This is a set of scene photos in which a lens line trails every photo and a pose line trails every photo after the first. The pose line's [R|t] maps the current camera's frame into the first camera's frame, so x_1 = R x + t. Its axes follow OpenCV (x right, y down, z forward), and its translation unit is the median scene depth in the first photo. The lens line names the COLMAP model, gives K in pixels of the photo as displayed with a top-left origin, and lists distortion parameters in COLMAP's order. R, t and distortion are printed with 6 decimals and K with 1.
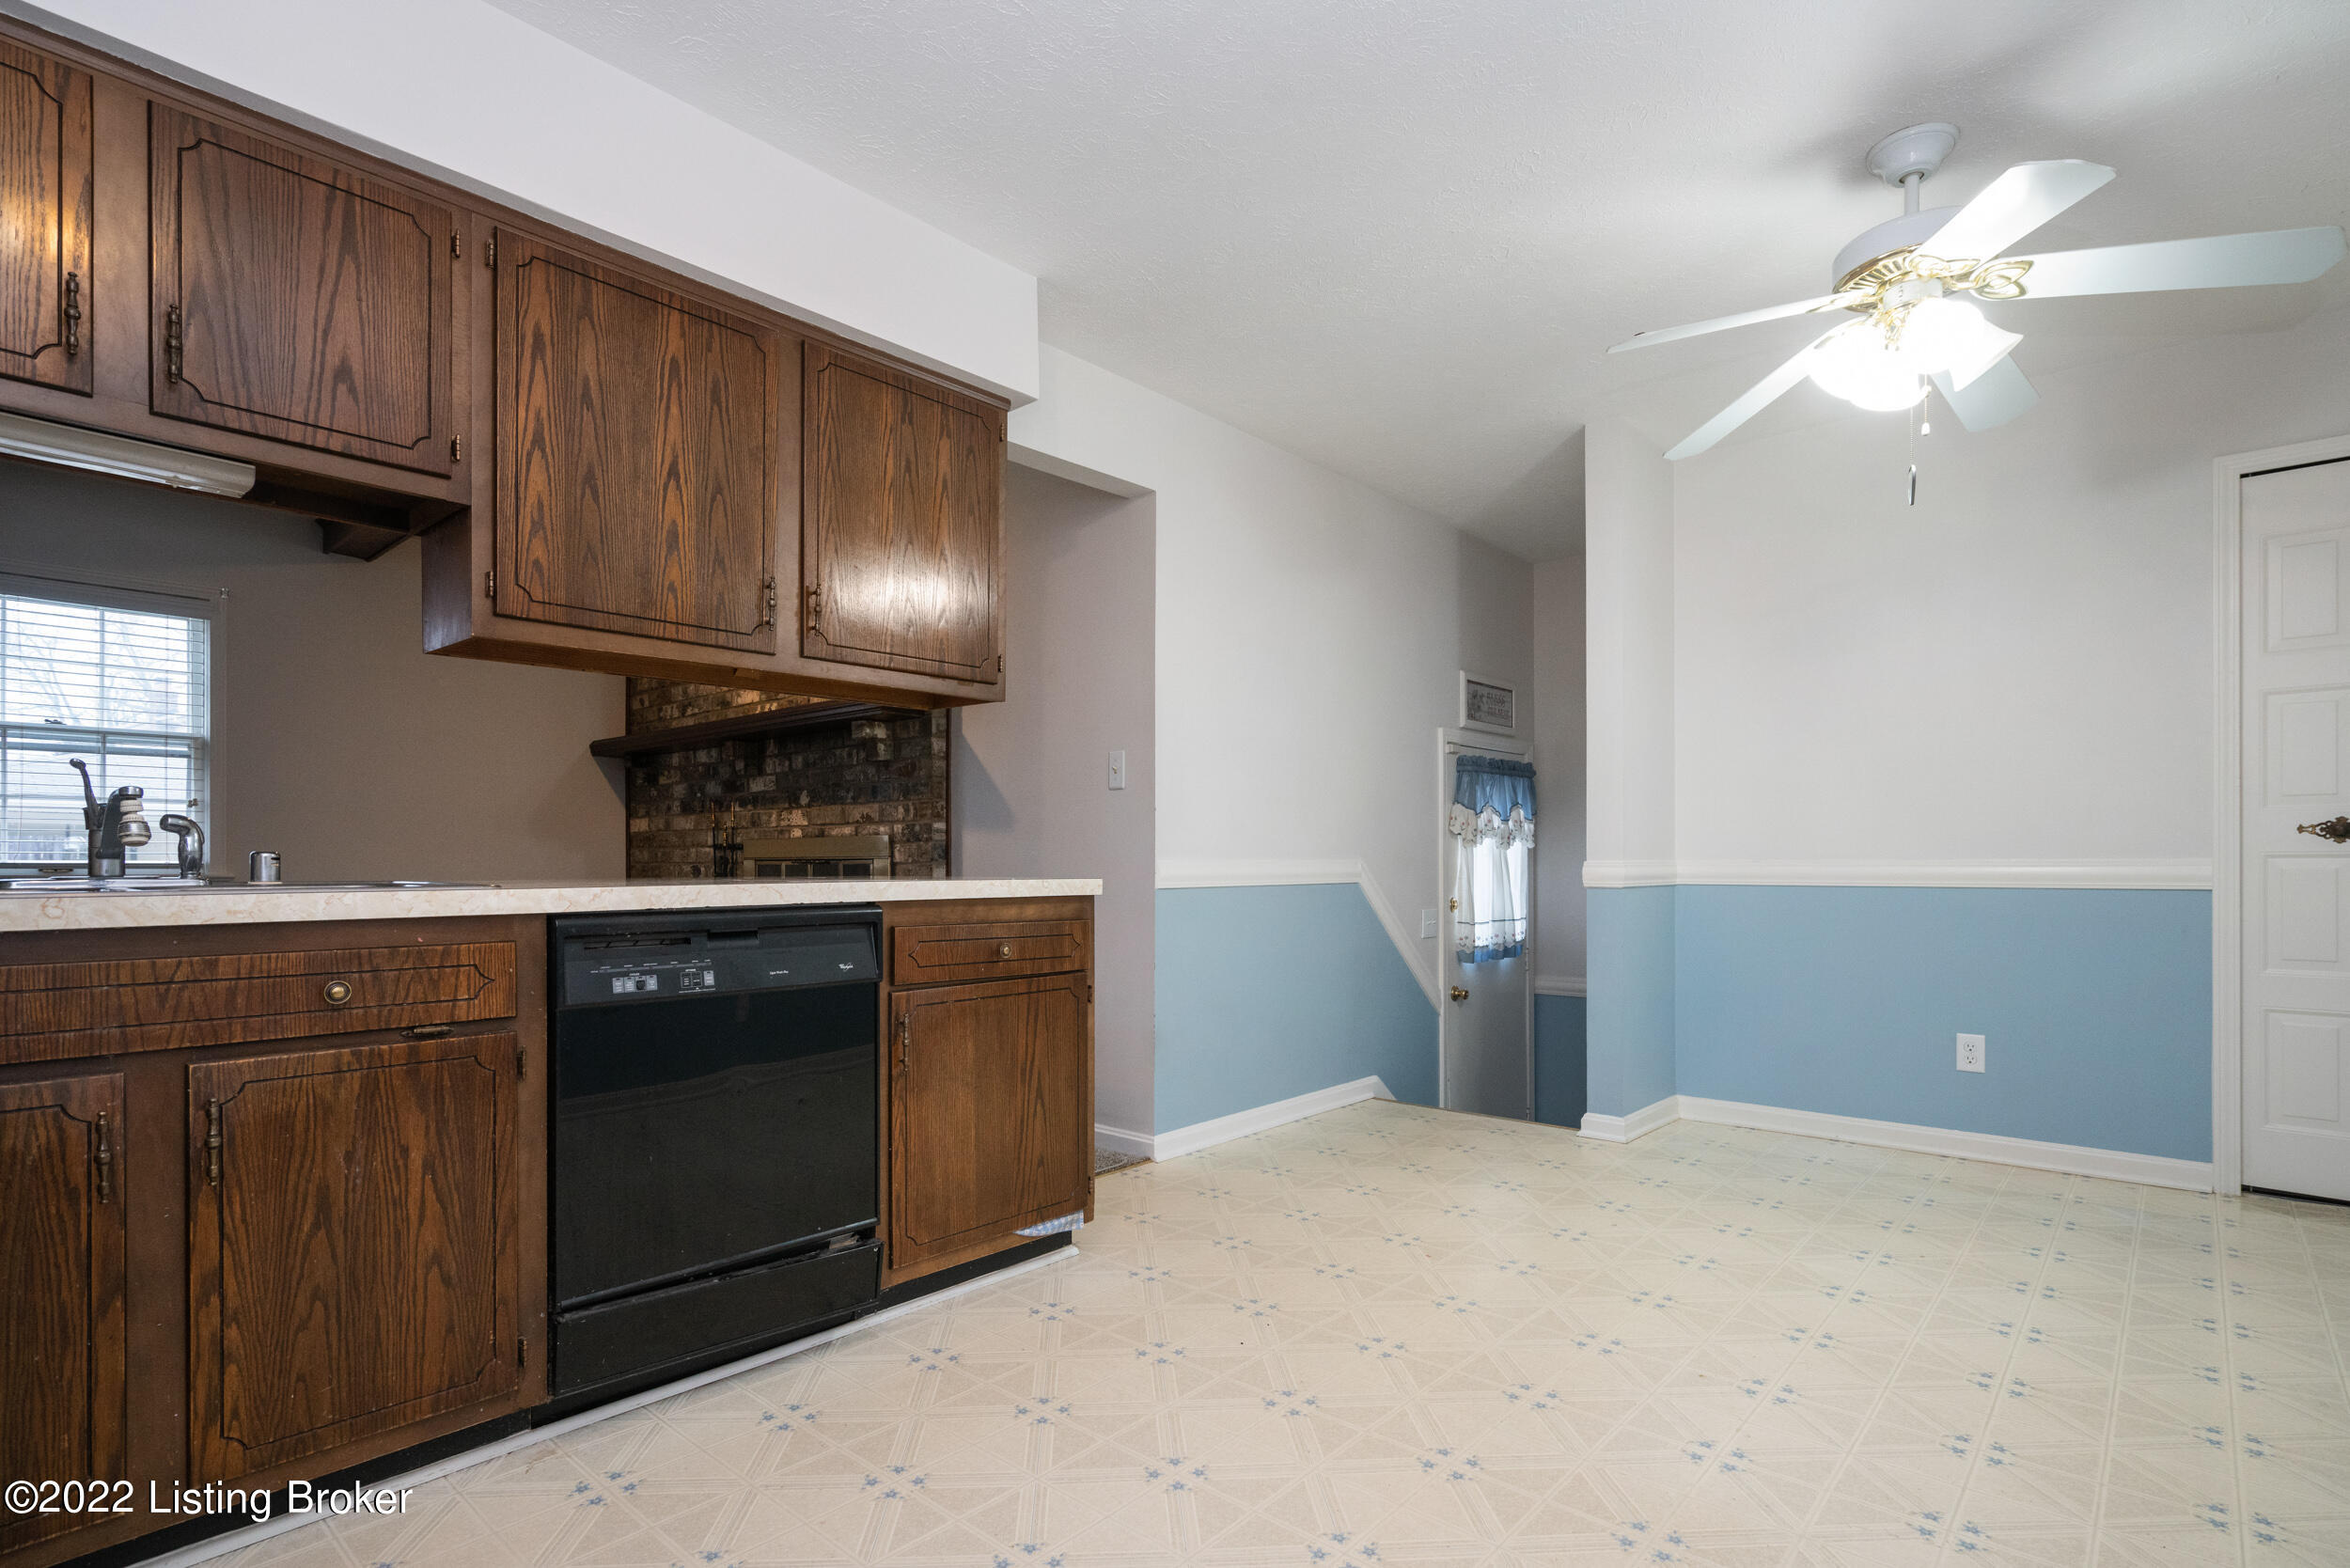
lens RADIAL K [[1128.6, 0, 1174.1], [0, 1128.6, 861.5], [0, 0, 1]] dist [-0.000019, 0.000151]
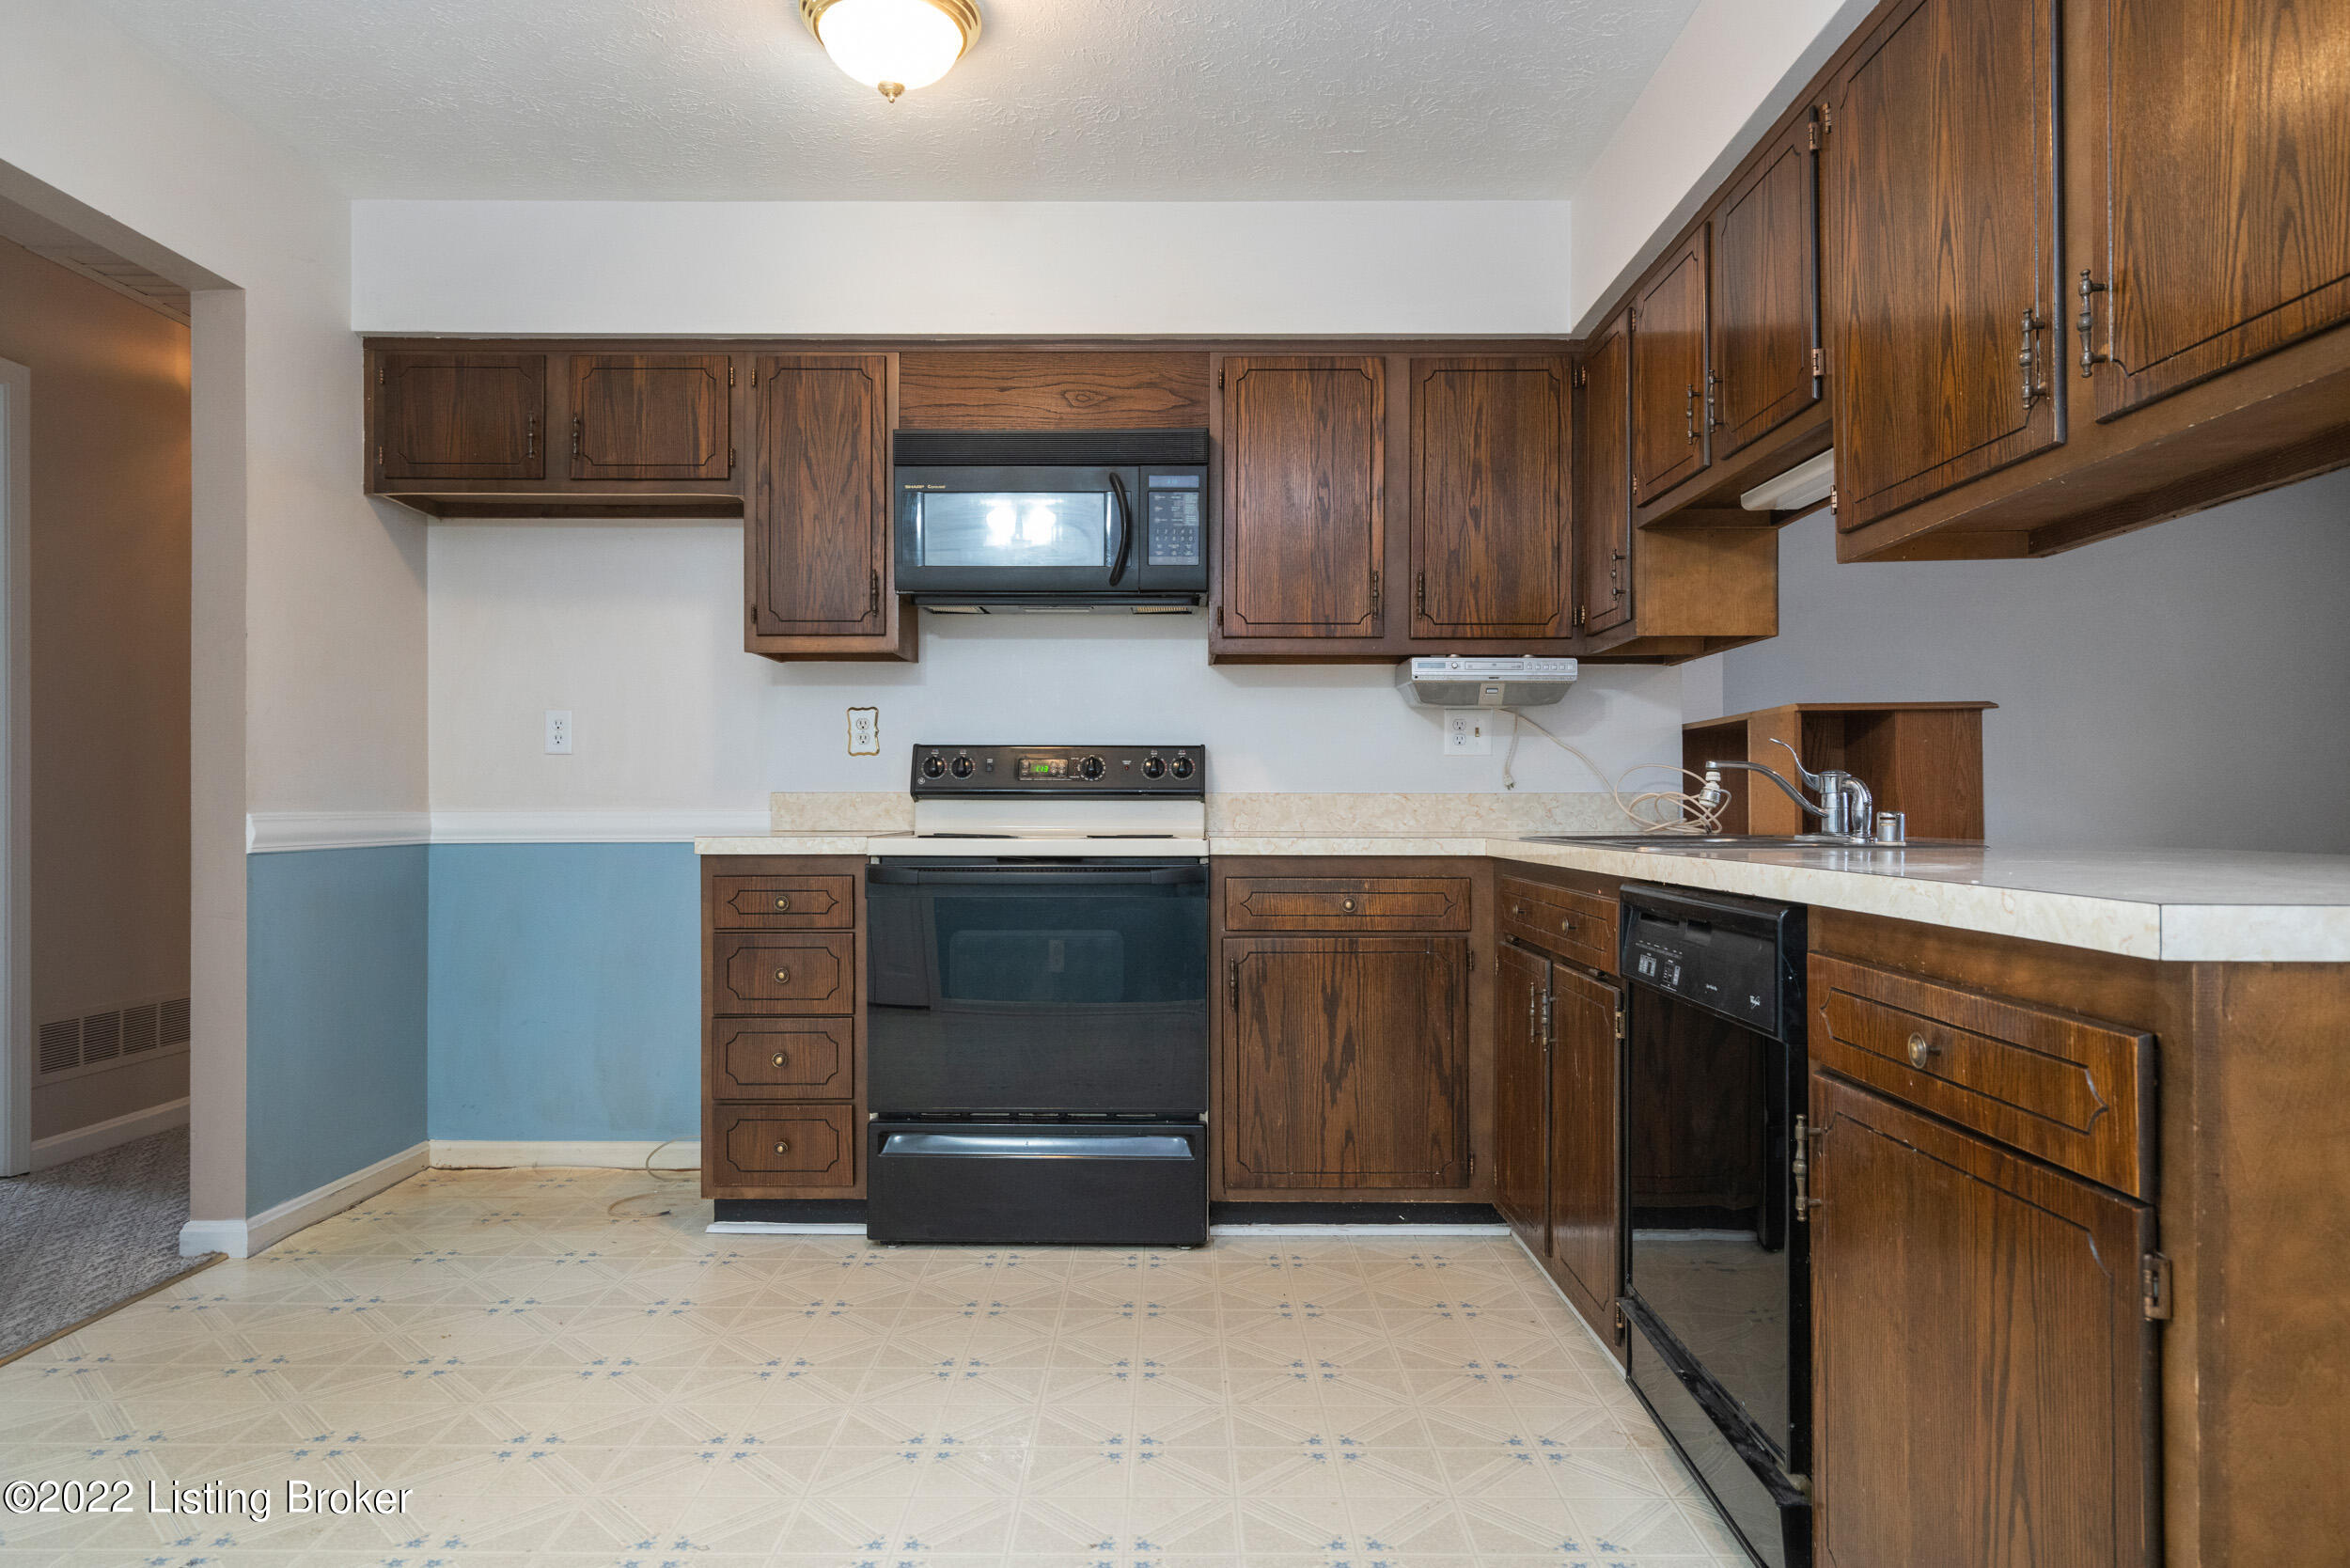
lens RADIAL K [[1442.5, 0, 1175.3], [0, 1442.5, 806.5], [0, 0, 1]] dist [0.002664, 0.002316]
pose [[-0.748456, 0.000749, -0.663184, 0.418348], [0.000475, 1.000000, 0.000593, -0.011862], [0.663184, 0.000129, -0.748456, 1.247274]]
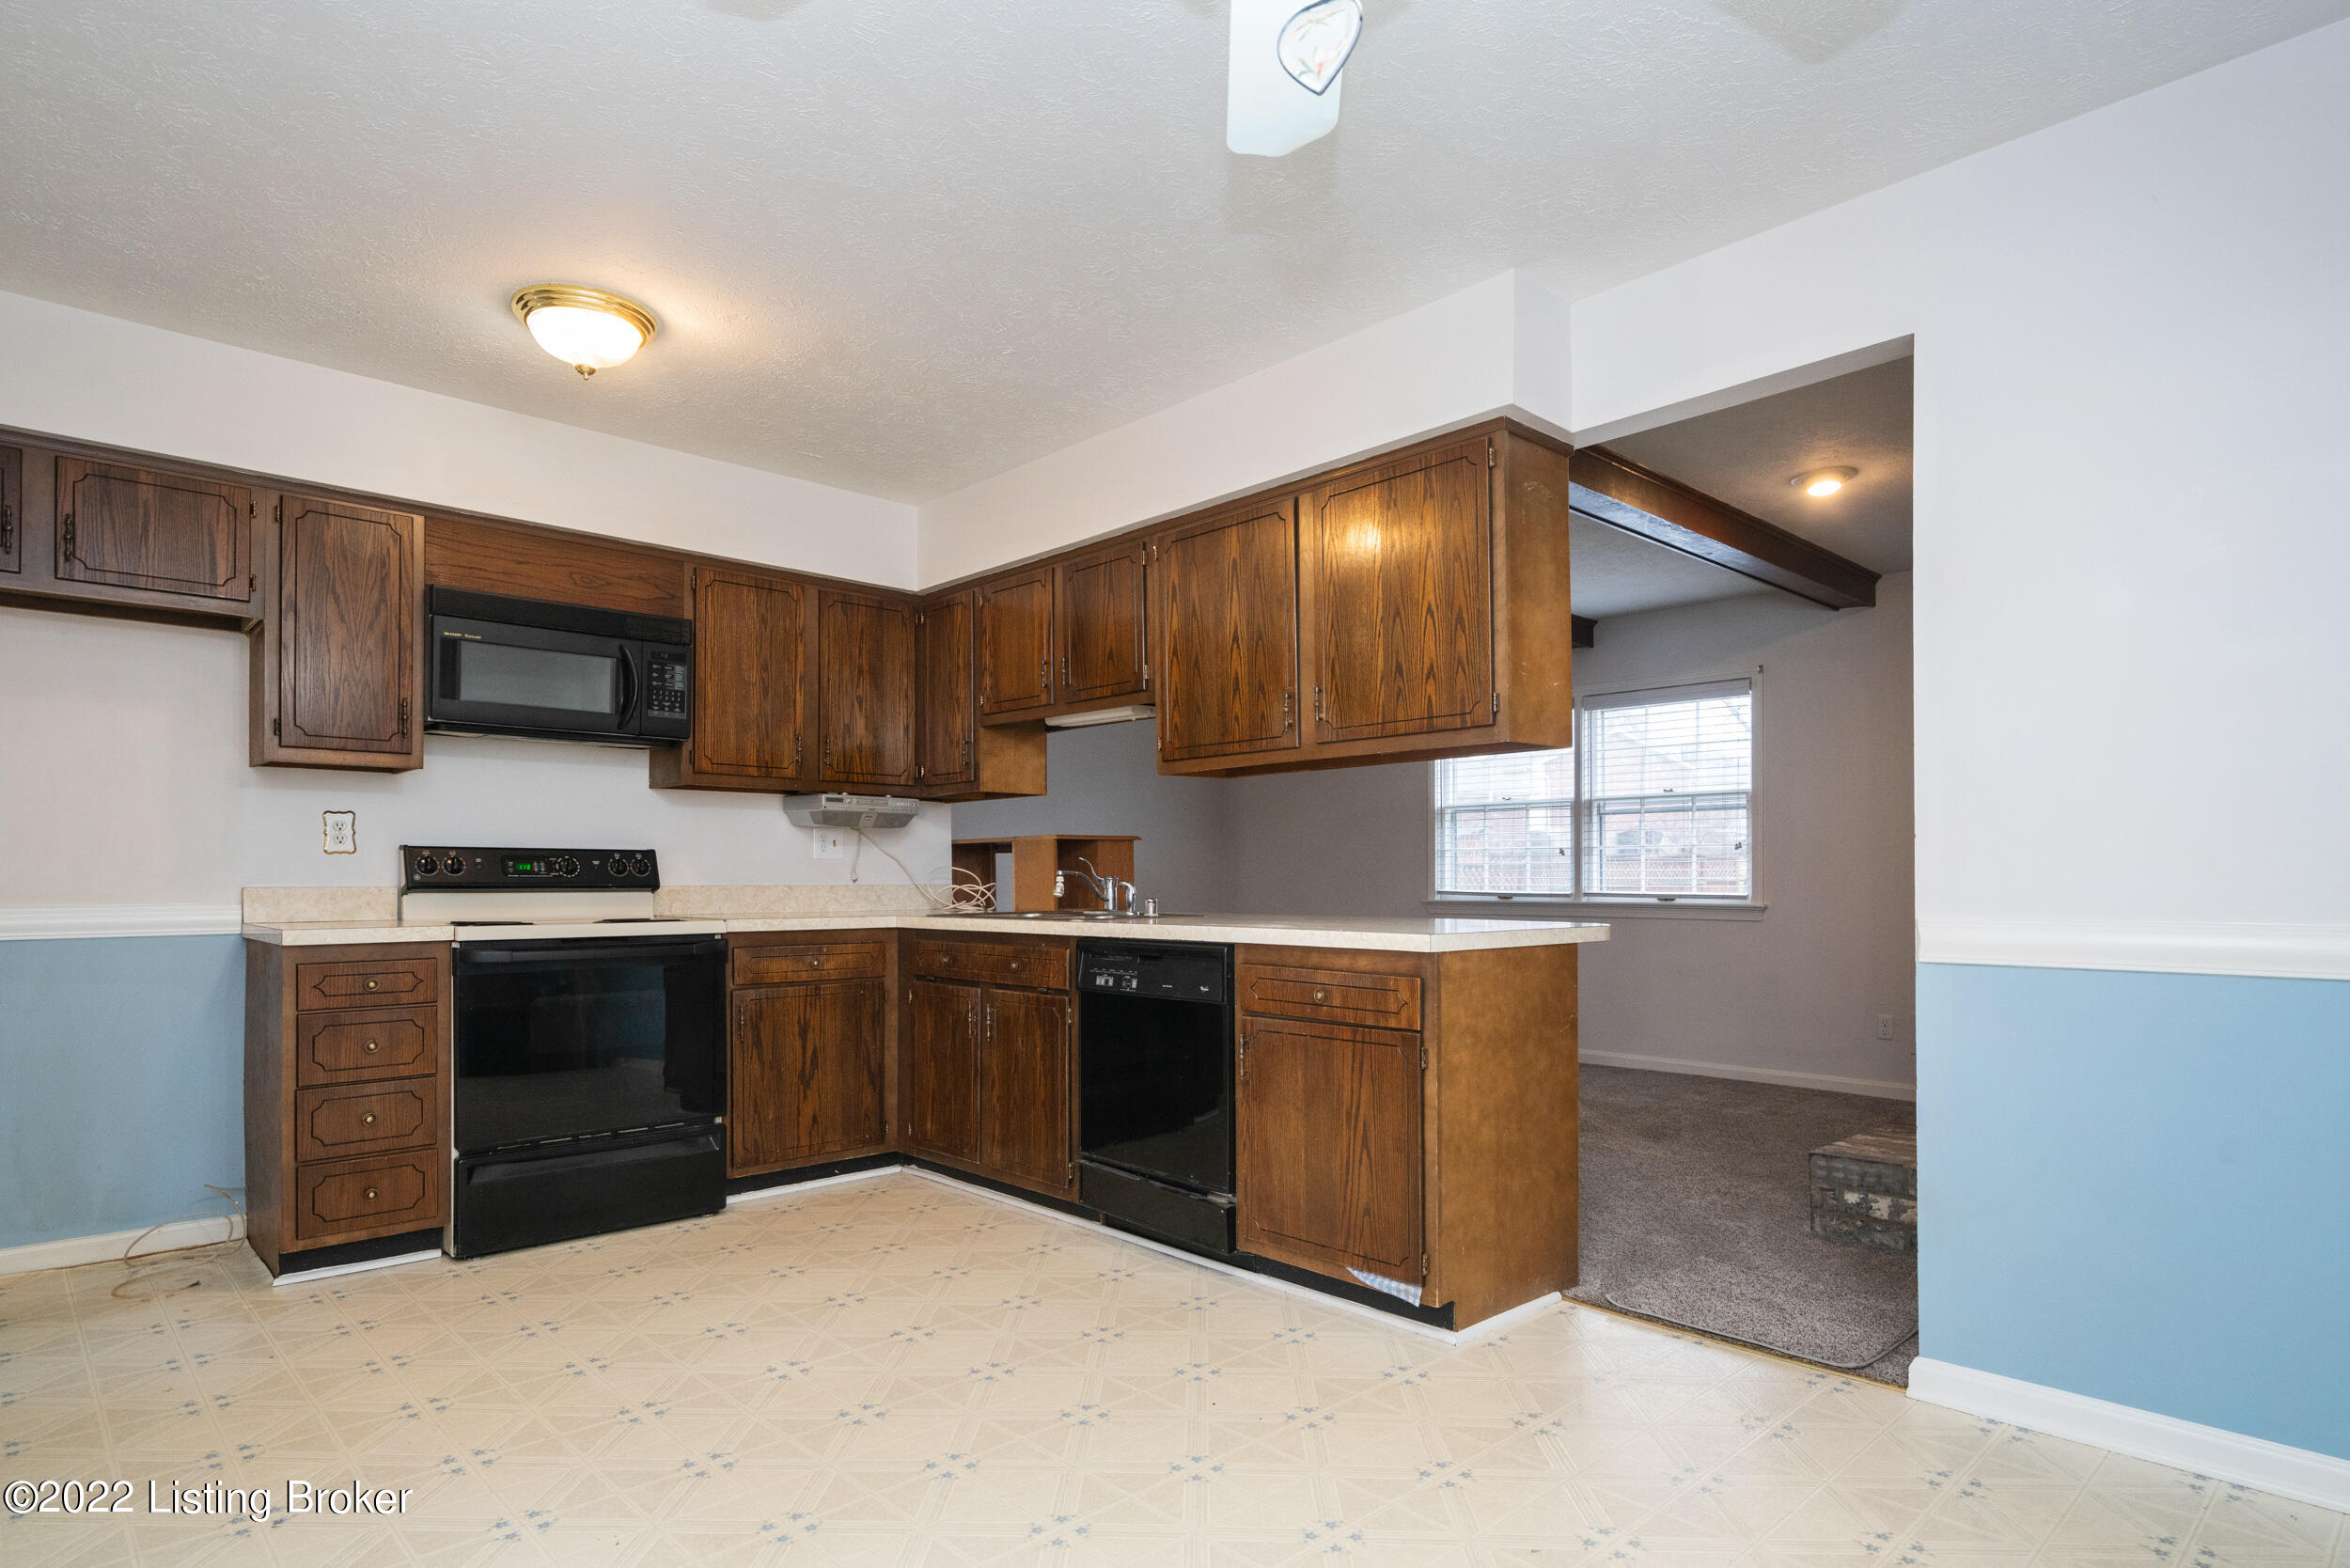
lens RADIAL K [[1265.0, 0, 1170.7], [0, 1265.0, 866.2], [0, 0, 1]] dist [0.003149, 0.000744]
pose [[-0.078822, -0.009603, -0.996842, 1.101161], [0.001841, 0.999950, -0.009779, -0.034672], [0.996887, -0.002606, -0.078800, 0.978423]]
